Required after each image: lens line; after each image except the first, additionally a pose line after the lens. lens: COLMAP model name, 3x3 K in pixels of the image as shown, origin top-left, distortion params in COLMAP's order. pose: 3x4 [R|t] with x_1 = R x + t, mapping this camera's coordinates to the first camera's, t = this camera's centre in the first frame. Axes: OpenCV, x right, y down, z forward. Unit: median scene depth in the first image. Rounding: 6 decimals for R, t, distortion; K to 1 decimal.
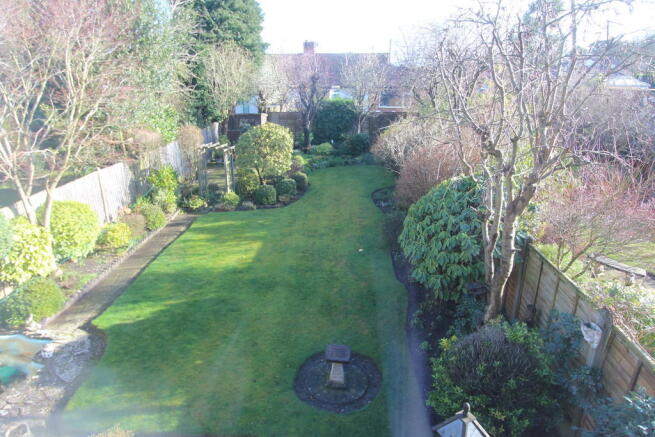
lens RADIAL K [[411.6, 0, 327.5], [0, 411.6, 218.5], [0, 0, 1]] dist [-0.002413, -0.000188]
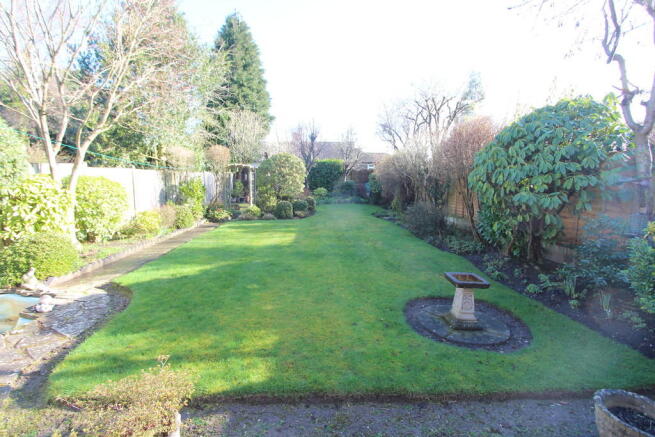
lens RADIAL K [[298.6, 0, 327.5], [0, 298.6, 218.5], [0, 0, 1]] dist [-0.016799, 0.000124]
pose [[0.994796, 0.004745, 0.101774, -0.192402], [0.015794, 0.979657, -0.200055, 0.222240], [-0.100653, 0.200622, 0.974484, 0.329435]]
